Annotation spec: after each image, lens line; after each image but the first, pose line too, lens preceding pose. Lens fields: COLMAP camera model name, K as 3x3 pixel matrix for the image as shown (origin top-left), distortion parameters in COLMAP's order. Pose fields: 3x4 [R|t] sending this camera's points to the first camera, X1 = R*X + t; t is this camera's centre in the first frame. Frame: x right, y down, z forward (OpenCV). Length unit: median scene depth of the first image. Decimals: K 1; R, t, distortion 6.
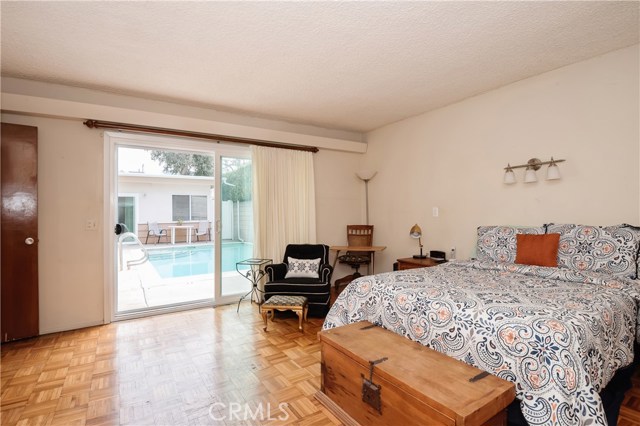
lens RADIAL K [[304.6, 0, 316.9], [0, 304.6, 210.5], [0, 0, 1]] dist [0.002357, -0.001301]
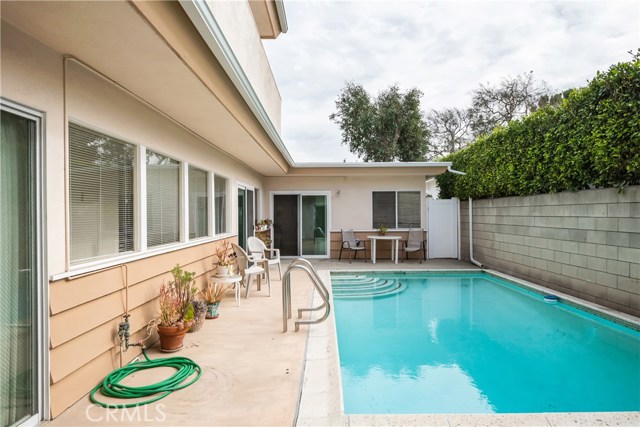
lens RADIAL K [[369.6, 0, 317.3], [0, 369.6, 208.9], [0, 0, 1]] dist [0.002166, -0.003064]
pose [[0.829314, -0.001517, -0.558780, -0.104120], [0.000064, 0.999997, -0.002621, -0.008741], [0.558782, 0.002138, 0.829312, 0.223068]]
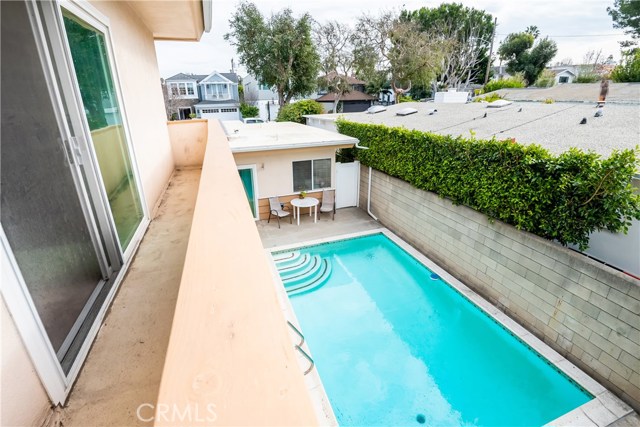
lens RADIAL K [[304.6, 0, 322.6], [0, 304.6, 213.3], [0, 0, 1]] dist [0.002357, -0.001301]
pose [[0.968738, 0.083592, -0.233579, -0.198446], [0.002948, 0.937578, 0.347763, -0.204602], [0.248069, -0.337579, 0.908021, 0.242565]]
